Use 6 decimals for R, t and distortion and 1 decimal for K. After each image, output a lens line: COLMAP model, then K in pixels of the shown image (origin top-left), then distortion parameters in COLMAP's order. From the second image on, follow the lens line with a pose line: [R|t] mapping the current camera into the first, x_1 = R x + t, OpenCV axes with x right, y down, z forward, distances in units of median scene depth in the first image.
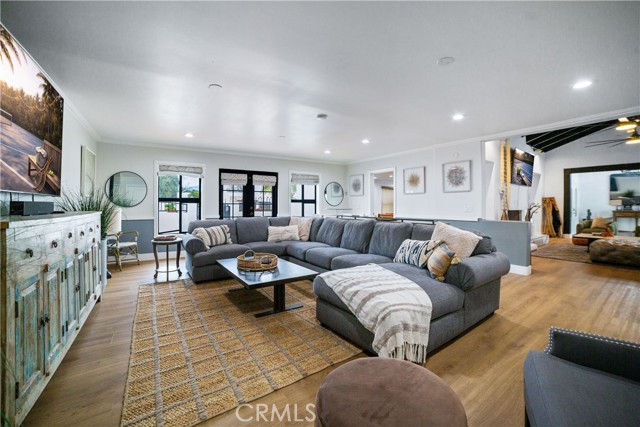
lens RADIAL K [[260.2, 0, 320.0], [0, 260.2, 213.5], [0, 0, 1]] dist [-0.048299, 0.000096]
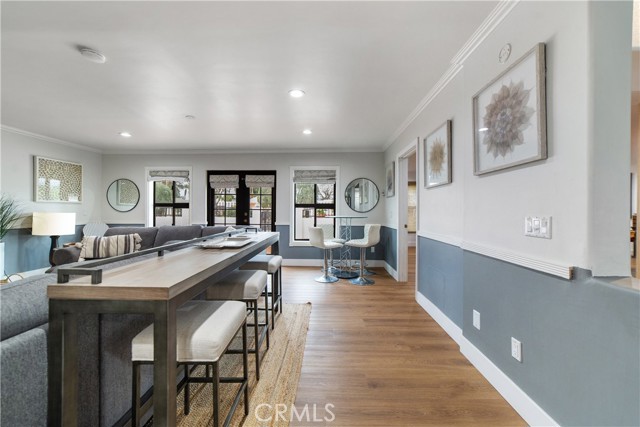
lens RADIAL K [[243.9, 0, 318.5], [0, 243.9, 210.8], [0, 0, 1]] dist [0.000755, 0.000245]
pose [[0.814556, 0.003312, -0.580076, 0.437231], [-0.022137, 0.999433, -0.025379, -0.017872], [0.579663, 0.033513, 0.814167, 0.527614]]
